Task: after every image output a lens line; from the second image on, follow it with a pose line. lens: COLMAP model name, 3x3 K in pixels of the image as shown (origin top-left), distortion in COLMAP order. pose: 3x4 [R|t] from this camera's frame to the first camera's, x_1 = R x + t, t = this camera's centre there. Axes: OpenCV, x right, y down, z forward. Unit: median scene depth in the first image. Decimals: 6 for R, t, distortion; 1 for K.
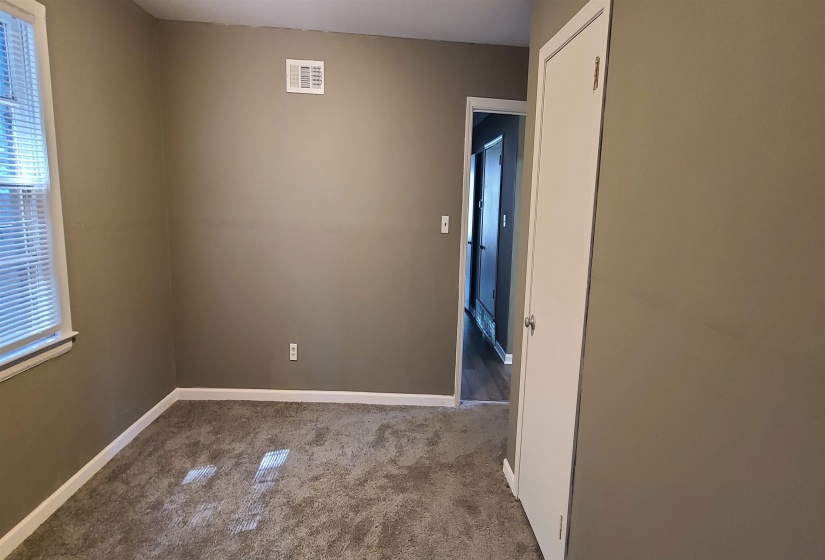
lens RADIAL K [[335.9, 0, 405.9], [0, 335.9, 233.6], [0, 0, 1]] dist [-0.010569, -0.000116]
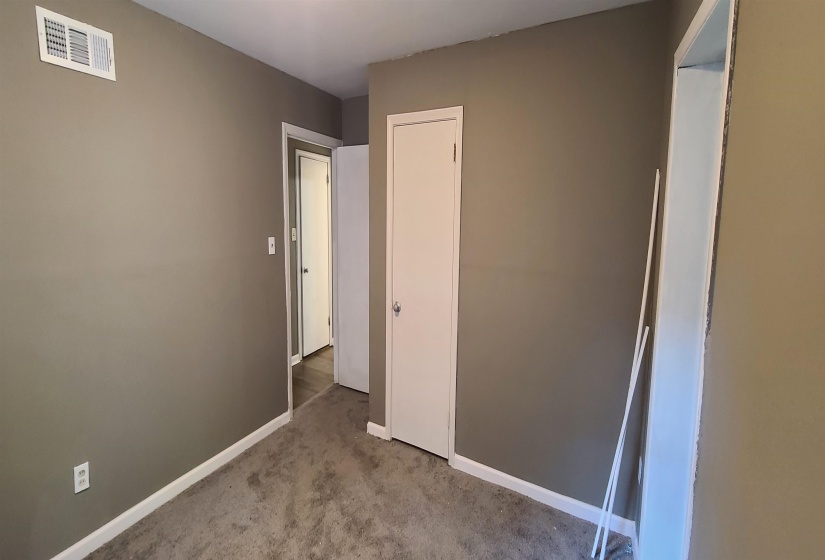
lens RADIAL K [[335.9, 0, 405.9], [0, 335.9, 233.6], [0, 0, 1]] dist [-0.010569, -0.000116]
pose [[0.515176, -0.095006, 0.851803, -0.539914], [0.097557, 0.993878, 0.051849, -0.077893], [-0.851514, 0.056388, 0.521291, 0.144747]]
